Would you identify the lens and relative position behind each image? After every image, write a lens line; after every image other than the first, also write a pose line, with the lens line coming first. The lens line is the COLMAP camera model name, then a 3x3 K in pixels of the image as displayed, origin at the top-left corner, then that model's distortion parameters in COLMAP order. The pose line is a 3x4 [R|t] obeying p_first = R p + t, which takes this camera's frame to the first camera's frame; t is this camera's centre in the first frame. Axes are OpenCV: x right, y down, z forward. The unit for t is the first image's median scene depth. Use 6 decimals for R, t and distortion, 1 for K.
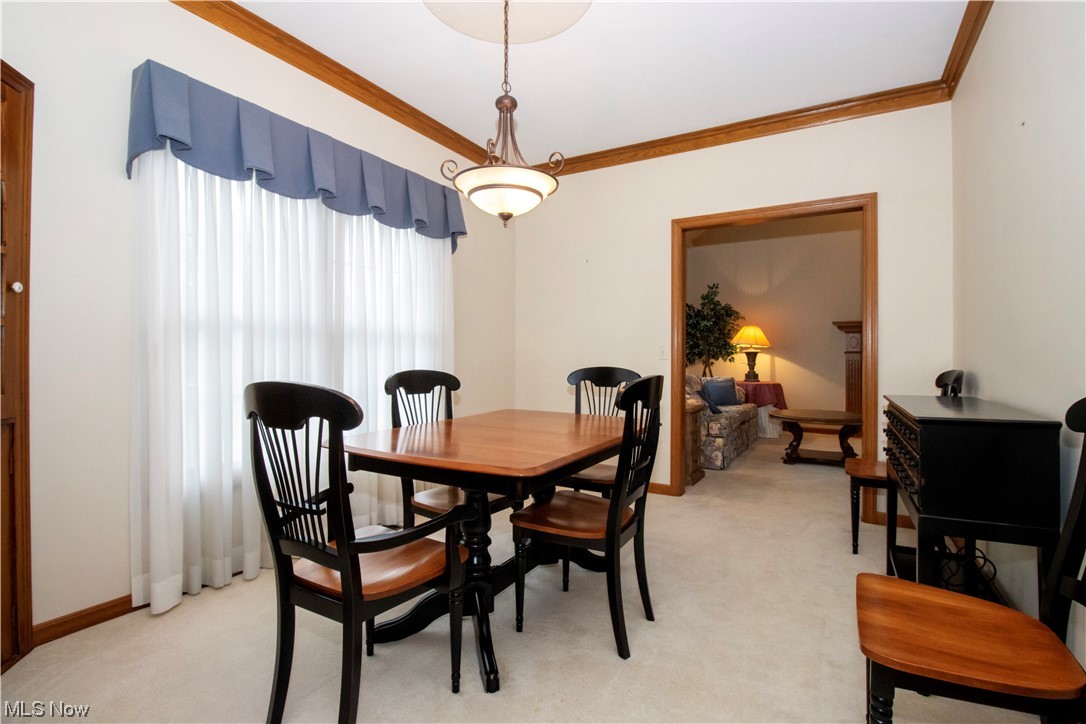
lens RADIAL K [[499.8, 0, 518.3], [0, 499.8, 353.9], [0, 0, 1]] dist [-0.000102, -0.000245]
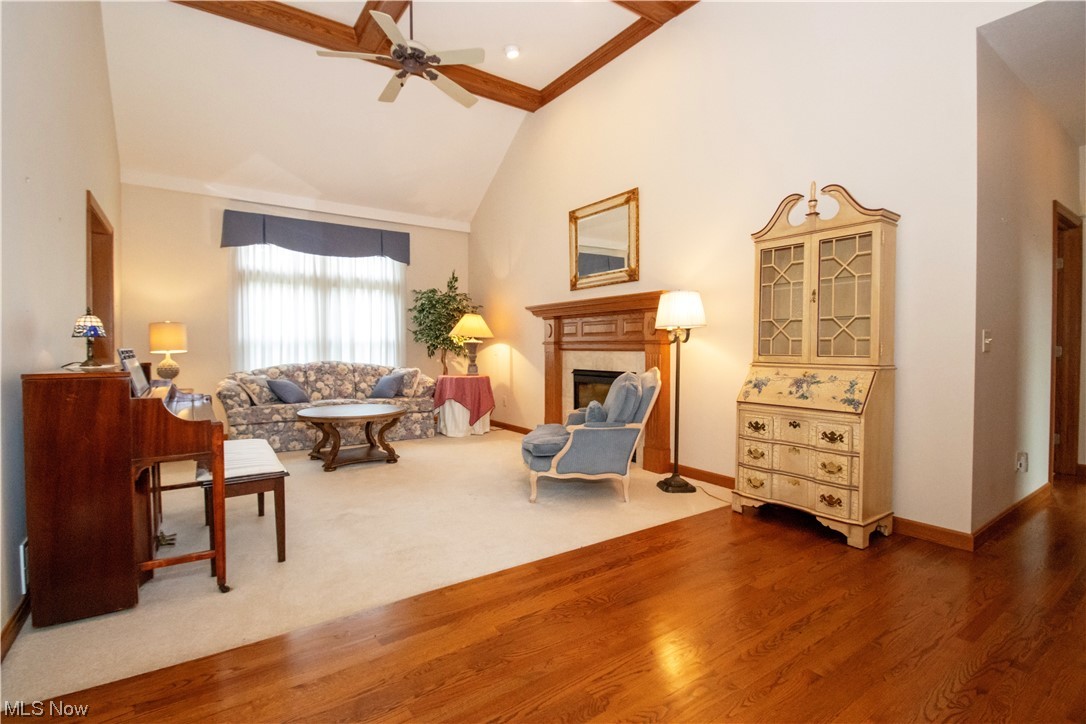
lens RADIAL K [[499.8, 0, 518.3], [0, 499.8, 353.9], [0, 0, 1]] dist [-0.000102, -0.000245]
pose [[0.913025, 0.005073, -0.407873, 0.883048], [0.005787, 0.999661, 0.025389, -0.005423], [0.407863, -0.025541, 0.912686, 0.216962]]
